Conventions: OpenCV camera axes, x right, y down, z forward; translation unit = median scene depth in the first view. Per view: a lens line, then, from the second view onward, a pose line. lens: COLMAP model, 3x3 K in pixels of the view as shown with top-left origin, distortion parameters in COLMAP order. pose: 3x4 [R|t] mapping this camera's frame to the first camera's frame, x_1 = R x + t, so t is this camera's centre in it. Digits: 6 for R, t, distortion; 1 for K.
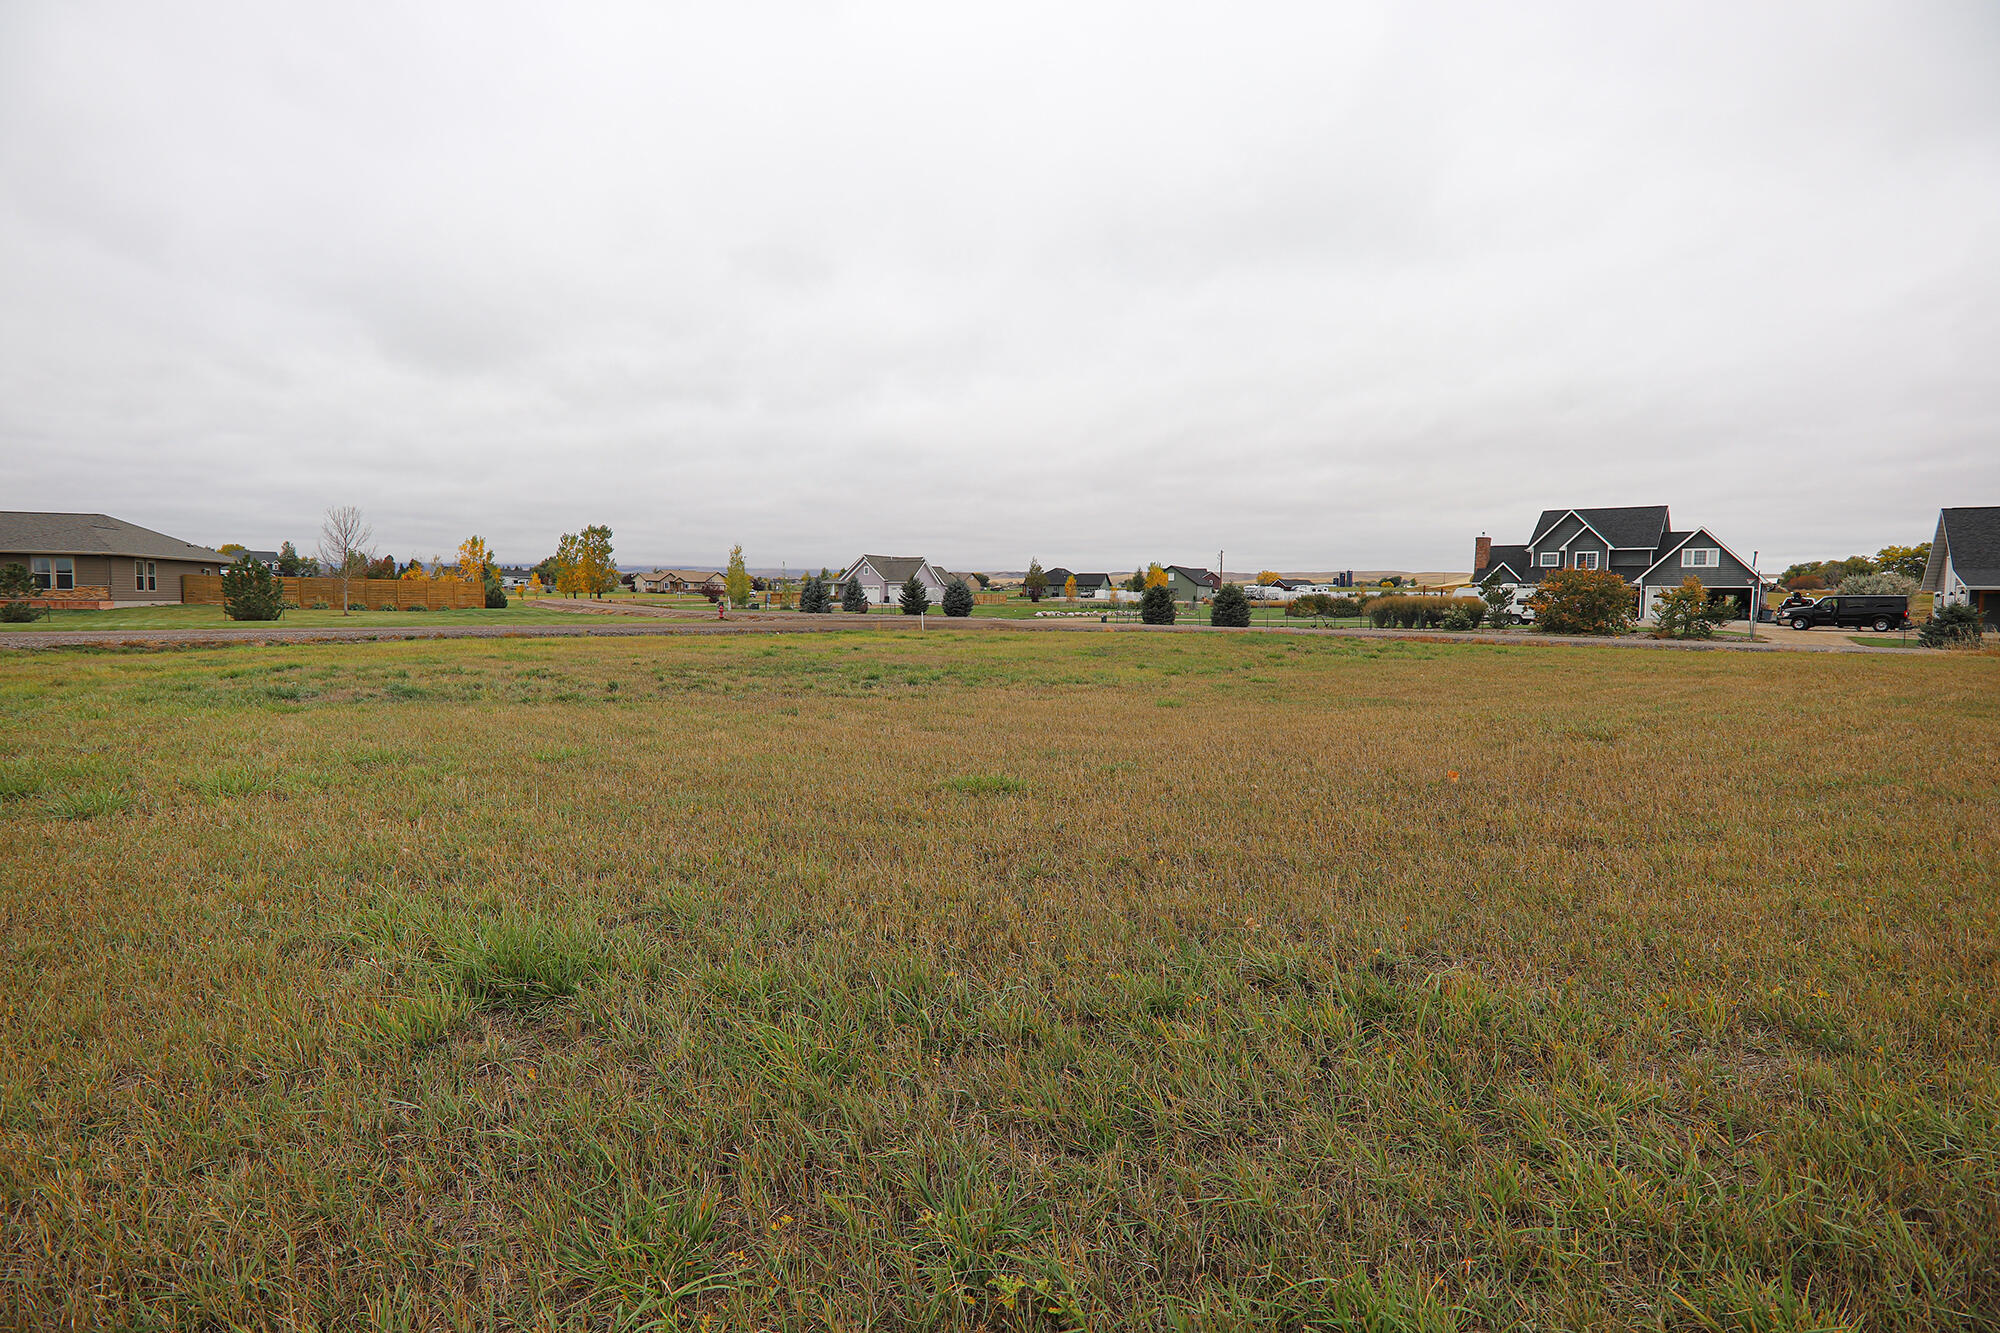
lens RADIAL K [[989.8, 0, 1001.4], [0, 989.8, 667.4], [0, 0, 1]] dist [-0.011669, -0.003195]
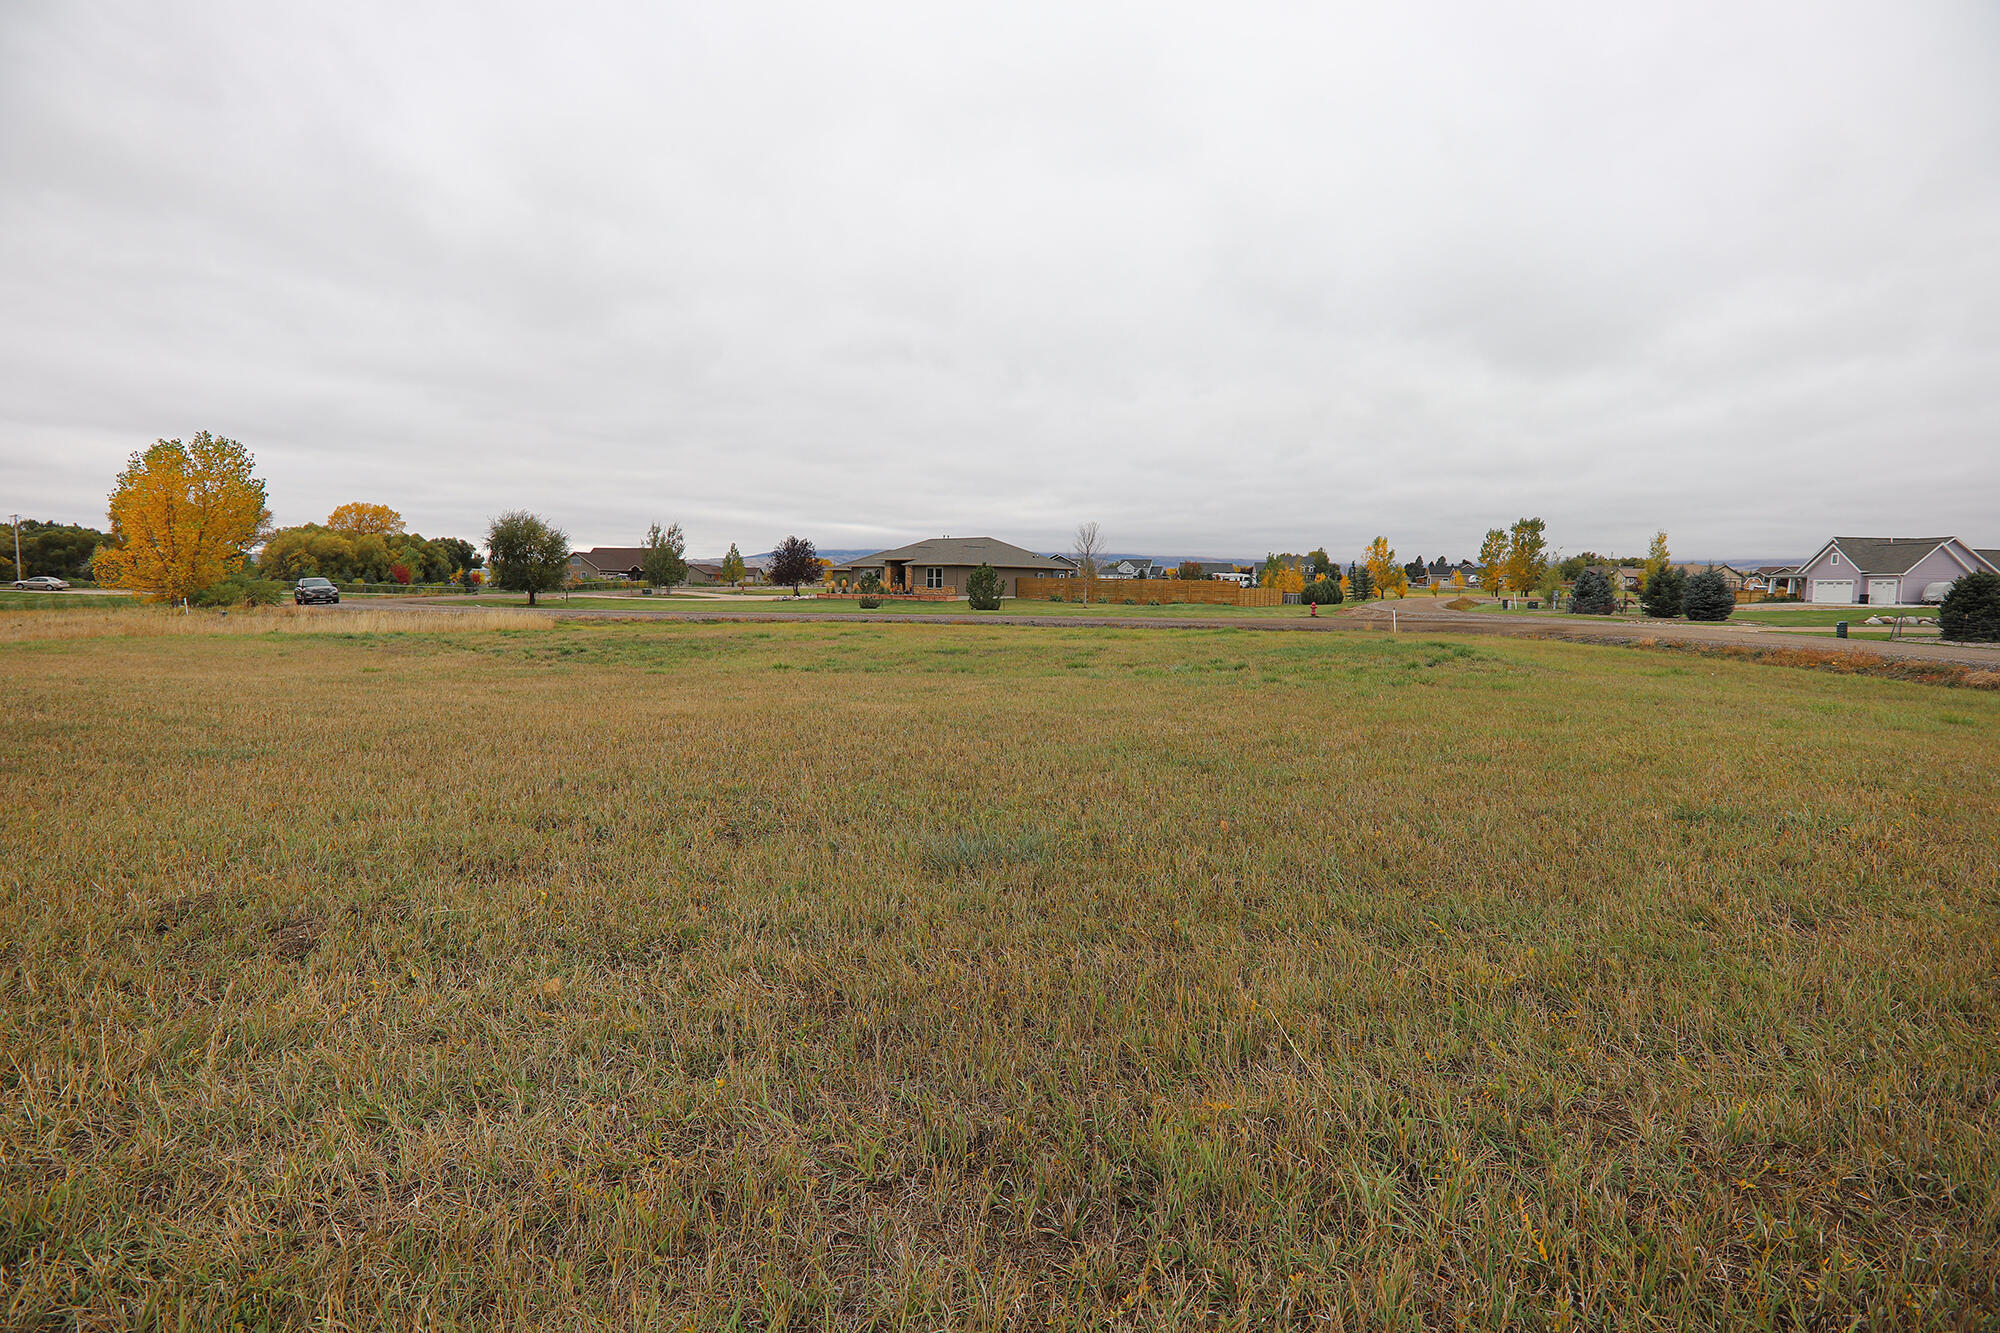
lens RADIAL K [[989.8, 0, 1010.8], [0, 989.8, 657.5], [0, 0, 1]] dist [-0.011669, -0.003195]
pose [[0.516046, 0.054643, -0.854816, 0.169515], [-0.062103, 0.997723, 0.026287, -0.007877], [0.854306, 0.039522, 0.518265, 0.122168]]
